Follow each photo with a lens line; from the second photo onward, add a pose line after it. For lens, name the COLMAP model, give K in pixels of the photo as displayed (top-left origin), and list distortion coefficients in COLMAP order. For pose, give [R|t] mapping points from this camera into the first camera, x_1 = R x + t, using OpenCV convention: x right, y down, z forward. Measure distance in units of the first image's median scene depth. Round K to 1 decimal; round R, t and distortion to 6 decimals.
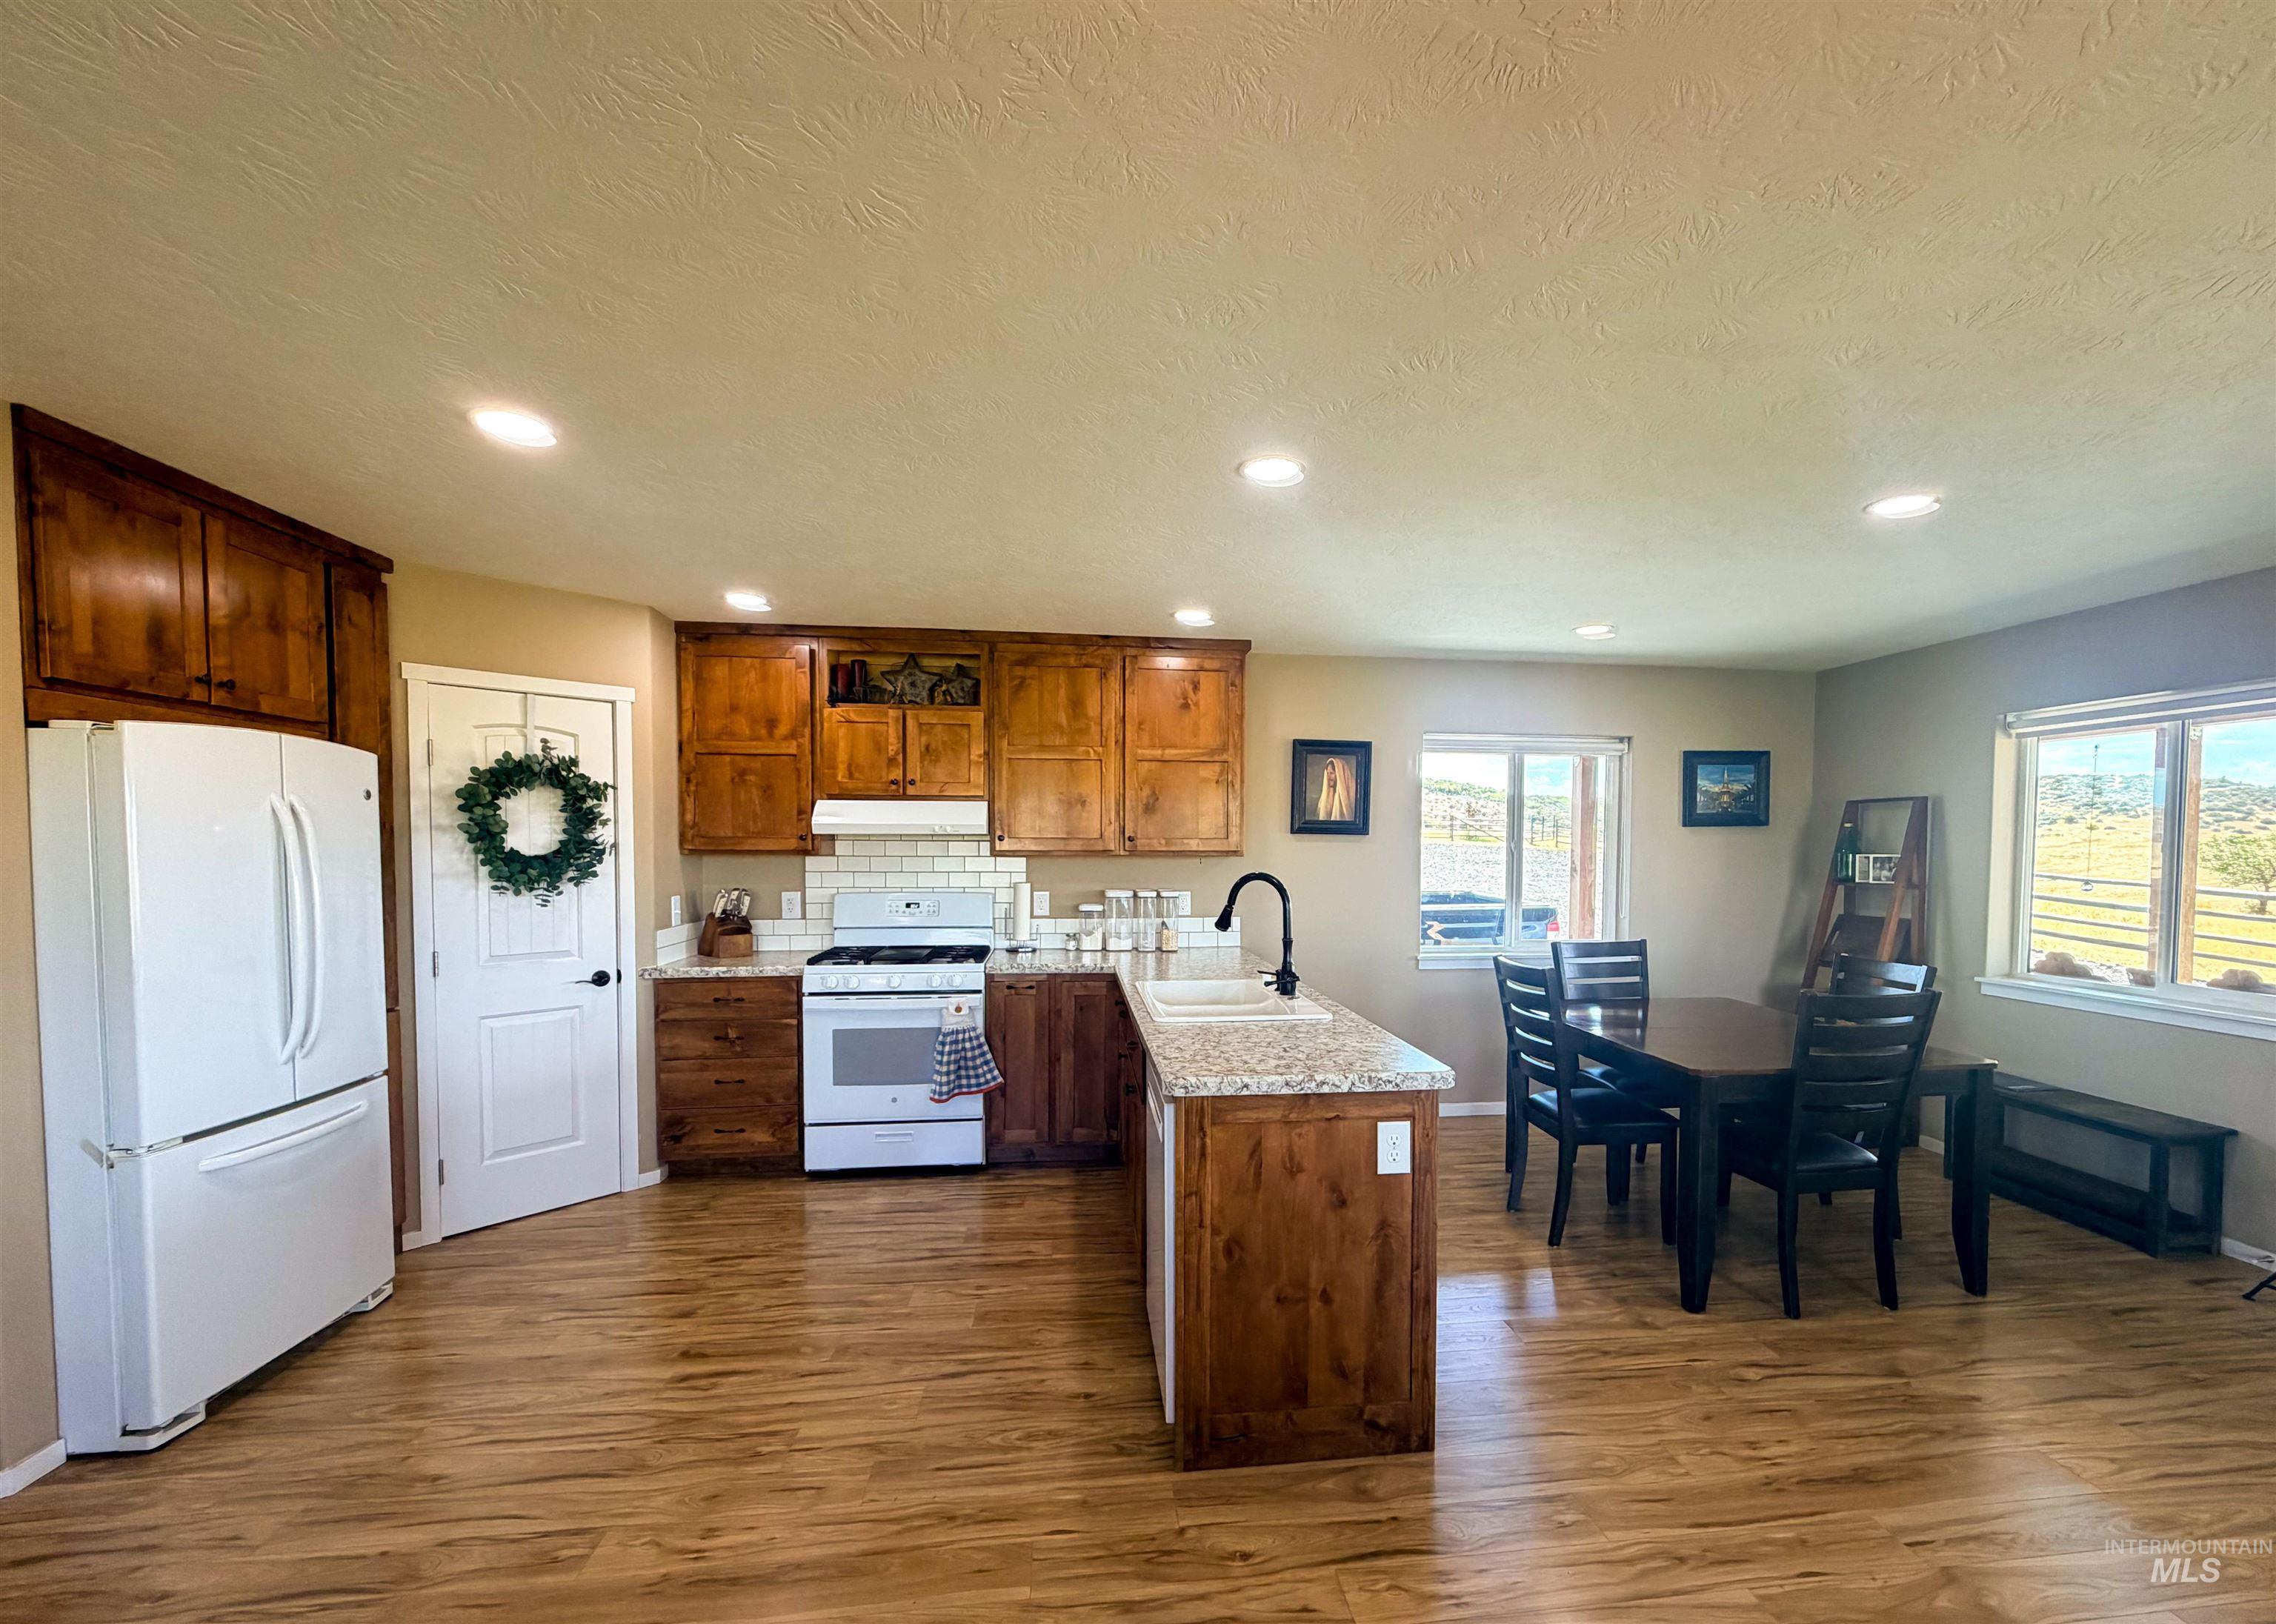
lens RADIAL K [[973.7, 0, 1199.4], [0, 973.7, 881.1], [0, 0, 1]] dist [0.001830, 0.000086]
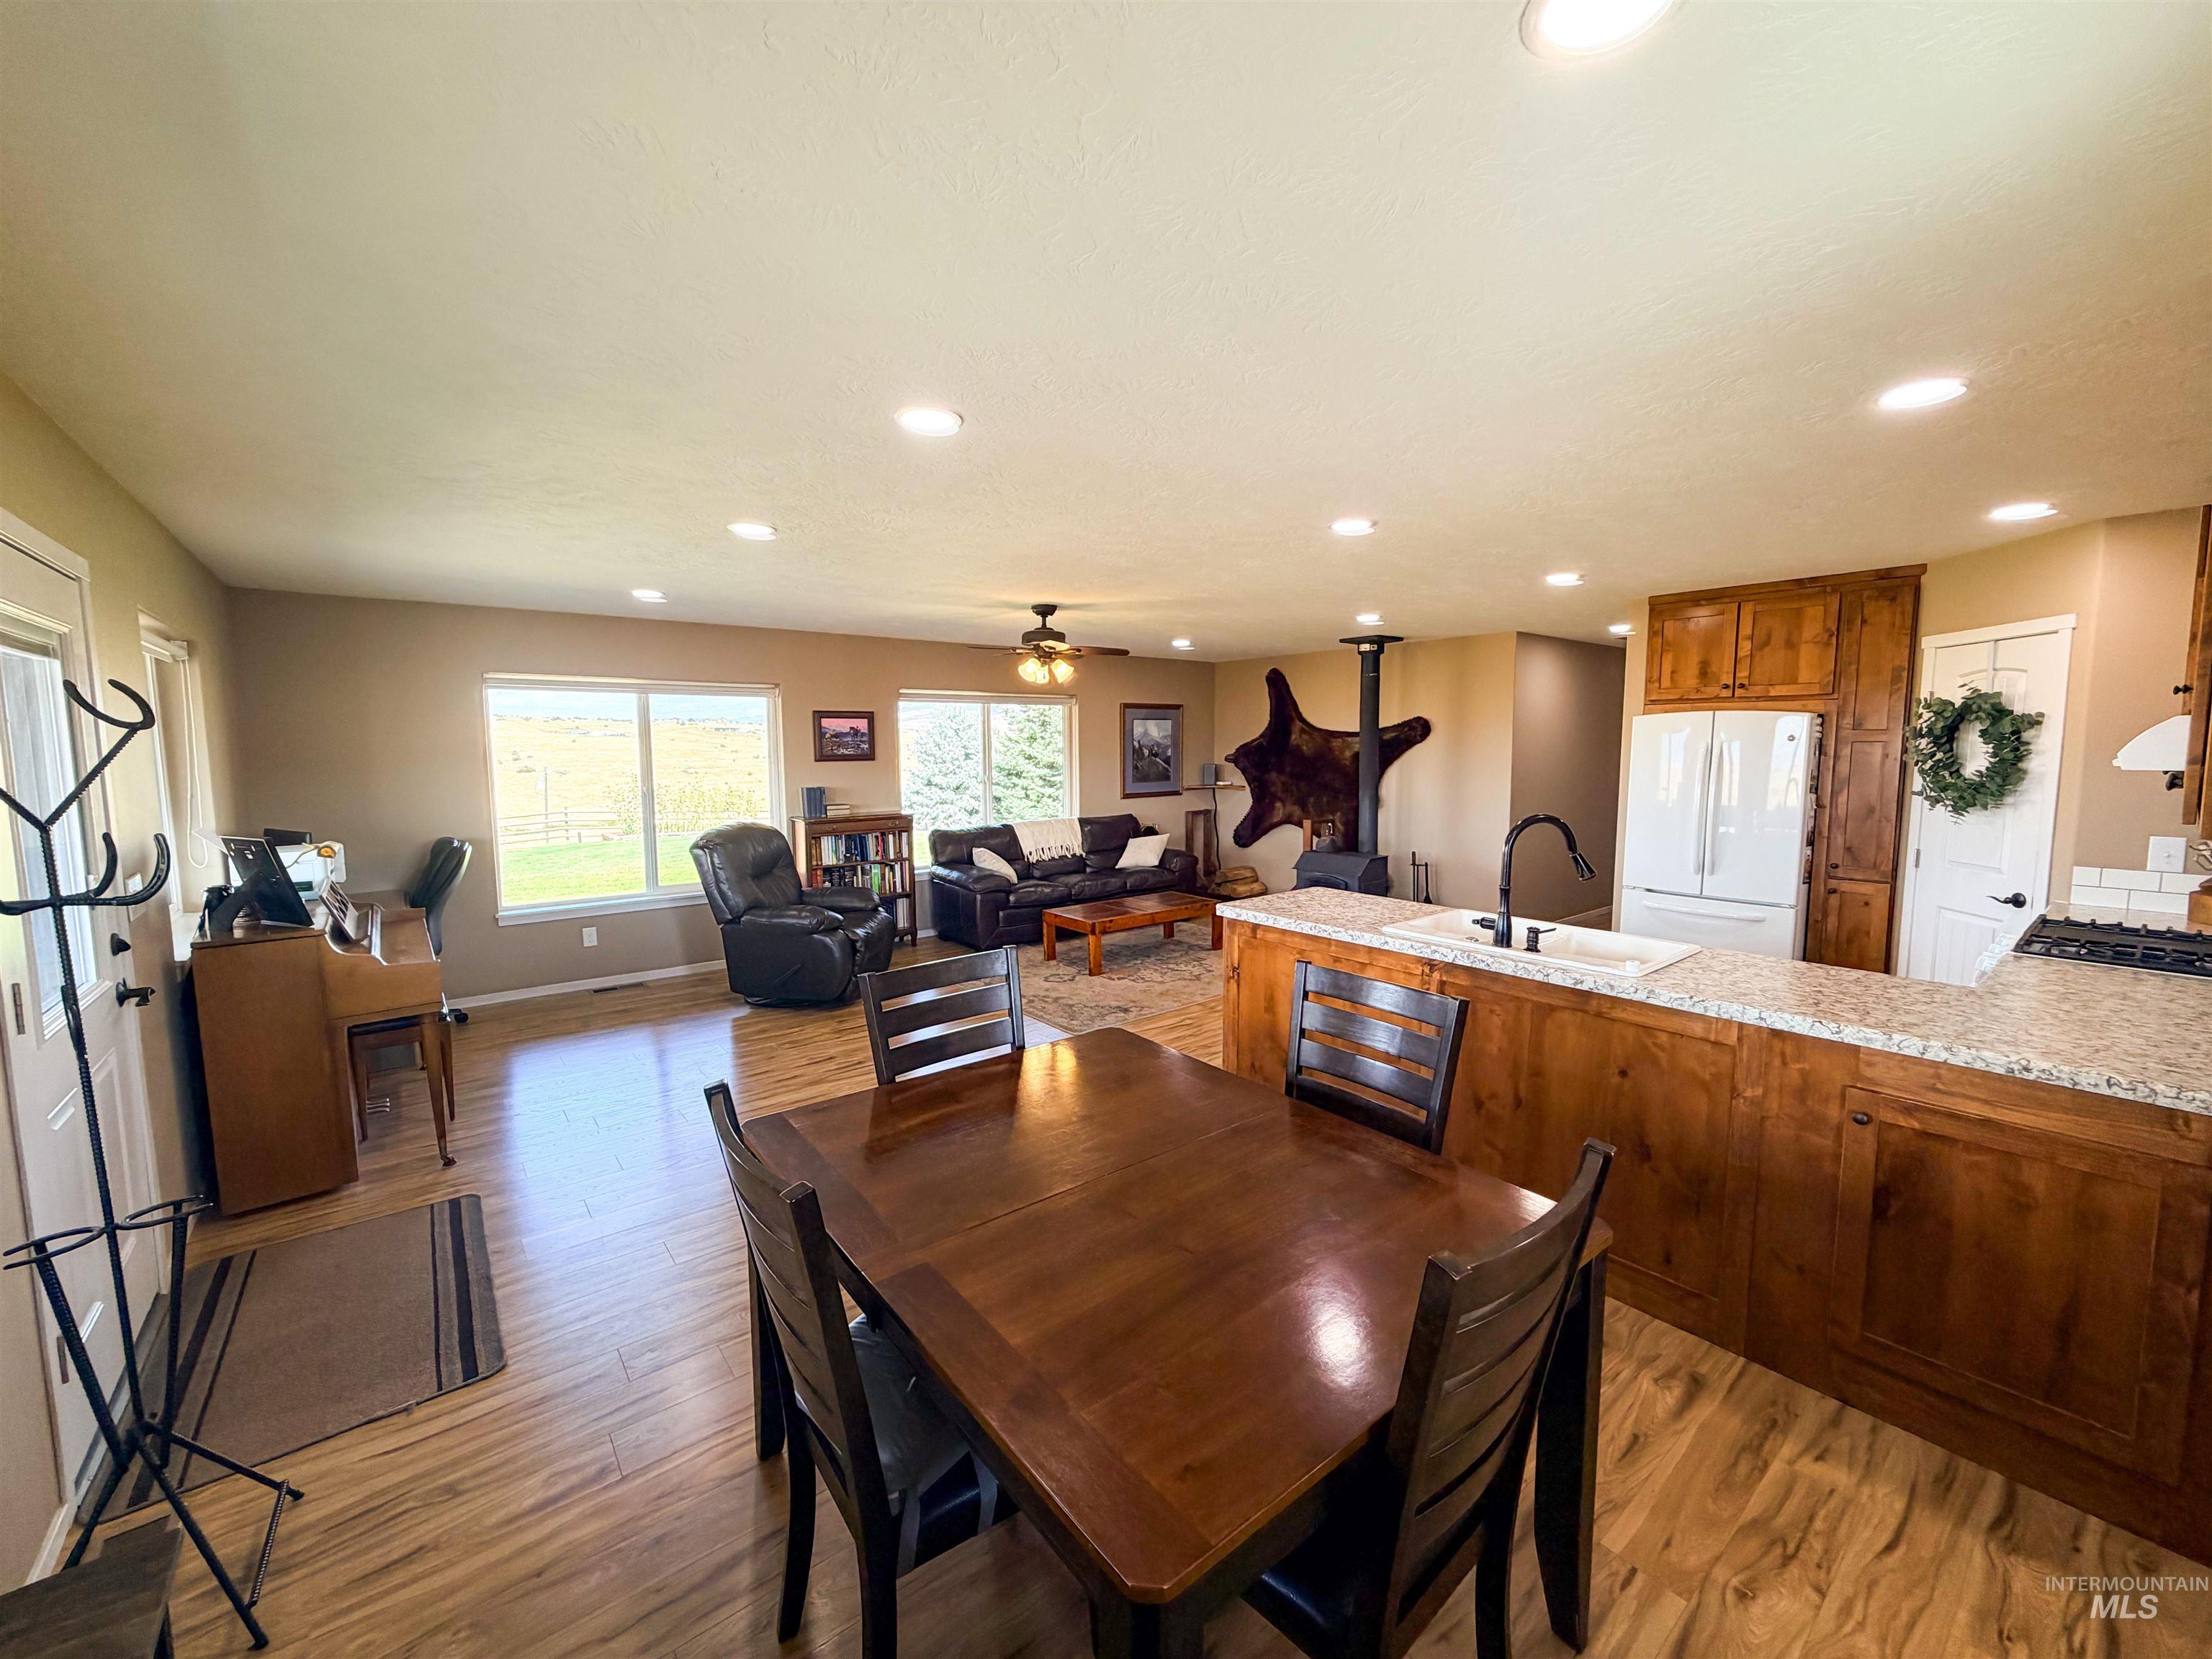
lens RADIAL K [[881.2, 0, 1102.4], [0, 881.2, 833.2], [0, 0, 1]] dist [0.001159, -0.000374]
pose [[-0.855664, 0.051831, -0.514929, 0.683980], [-0.019112, 0.991129, 0.131523, -0.075049], [0.517178, 0.122381, -0.847083, 1.220191]]
